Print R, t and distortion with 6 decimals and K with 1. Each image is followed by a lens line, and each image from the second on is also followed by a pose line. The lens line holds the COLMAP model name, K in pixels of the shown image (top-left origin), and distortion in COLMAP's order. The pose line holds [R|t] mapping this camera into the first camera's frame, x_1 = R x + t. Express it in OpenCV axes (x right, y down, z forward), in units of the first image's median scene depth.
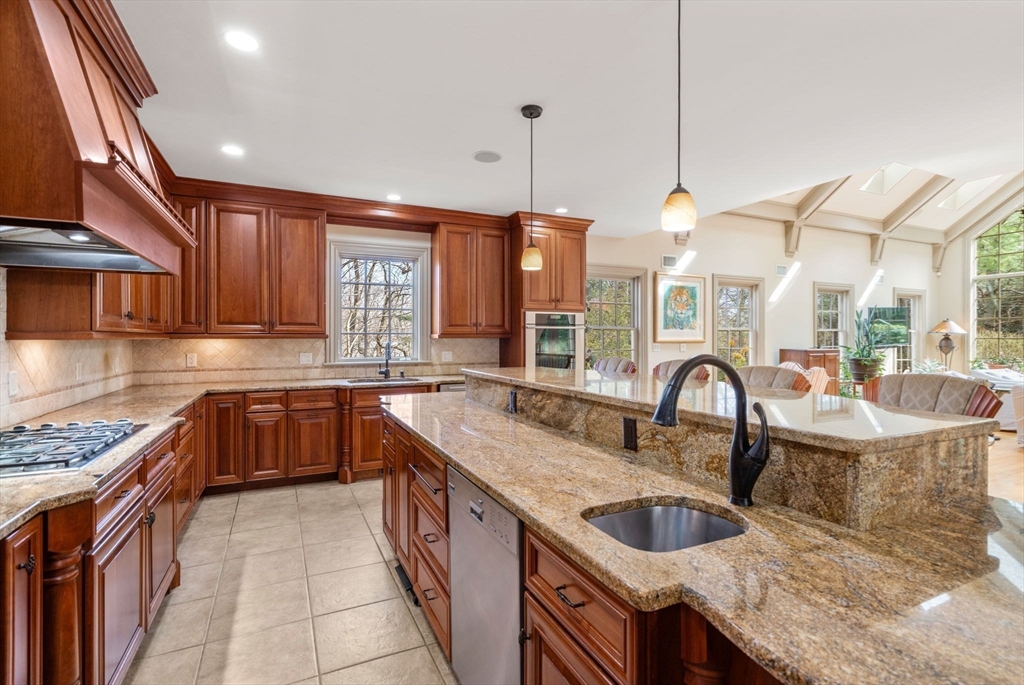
lens RADIAL K [[470.8, 0, 510.8], [0, 470.8, 338.9], [0, 0, 1]] dist [-0.004180, 0.002291]
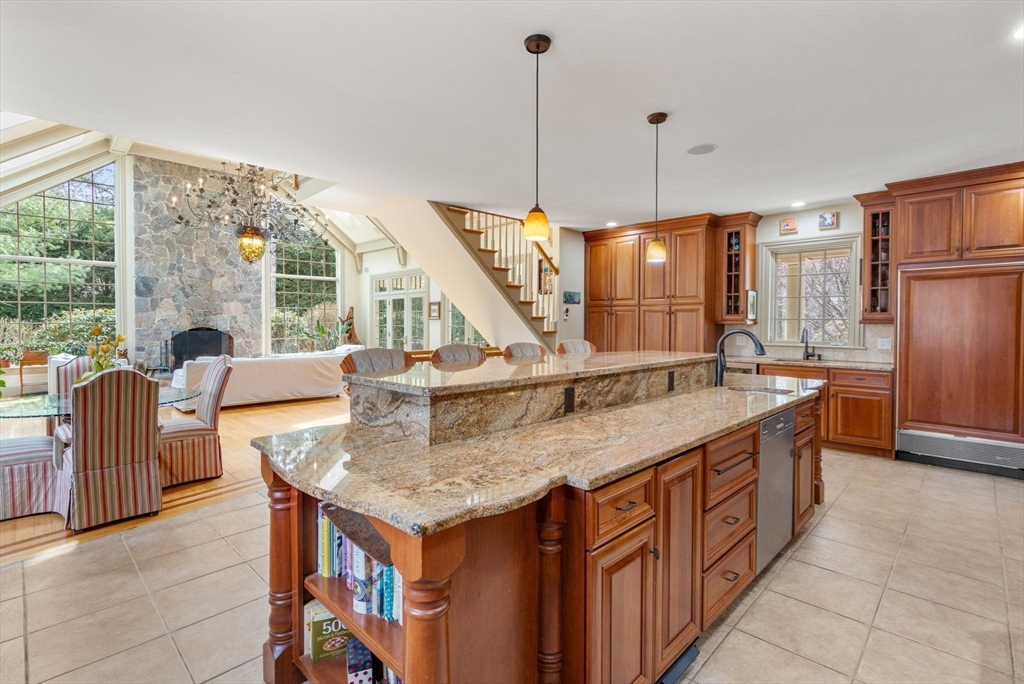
lens RADIAL K [[470.8, 0, 512.6], [0, 470.8, 337.2], [0, 0, 1]] dist [-0.004180, 0.002291]
pose [[-0.347641, -0.021902, 0.937372, -0.848486], [0.000848, 0.999719, 0.023673, 0.003993], [-0.937627, 0.009025, -0.347525, 1.602724]]
